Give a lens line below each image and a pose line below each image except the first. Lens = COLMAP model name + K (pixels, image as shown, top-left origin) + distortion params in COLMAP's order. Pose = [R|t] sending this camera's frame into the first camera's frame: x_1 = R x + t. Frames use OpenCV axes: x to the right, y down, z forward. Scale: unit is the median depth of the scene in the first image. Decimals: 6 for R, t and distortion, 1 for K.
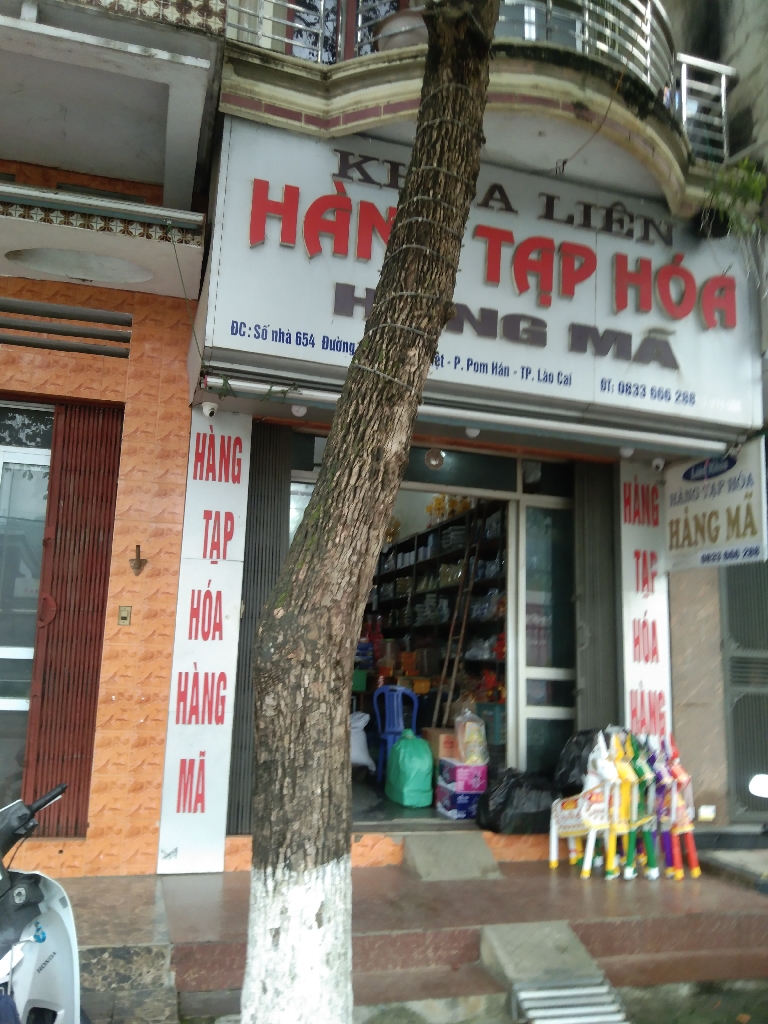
lens RADIAL K [[801.5, 0, 384.0], [0, 801.5, 512.0], [0, 0, 1]] dist [0.062290, -0.152690]
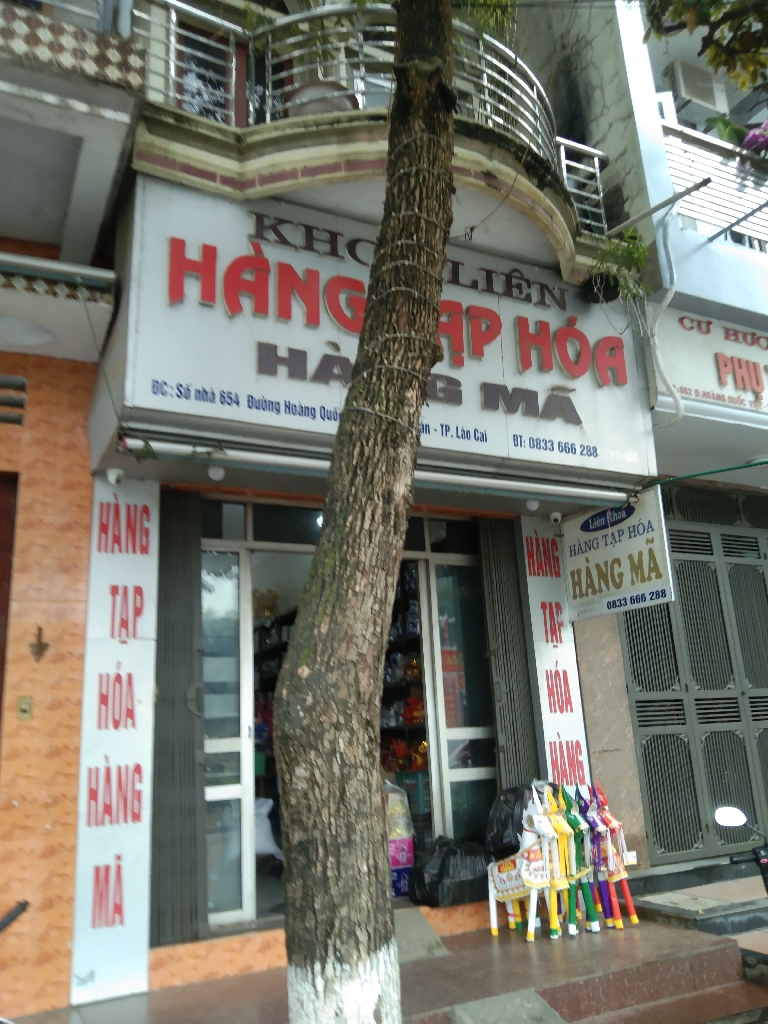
lens RADIAL K [[797.0, 0, 372.5], [0, 797.0, 511.1], [0, 0, 1]] dist [0.077737, -0.195071]
pose [[0.981380, -0.041531, 0.187532, -0.105776], [0.059426, 0.994092, -0.090829, 0.015411], [-0.182651, 0.100281, 0.978050, 0.039845]]
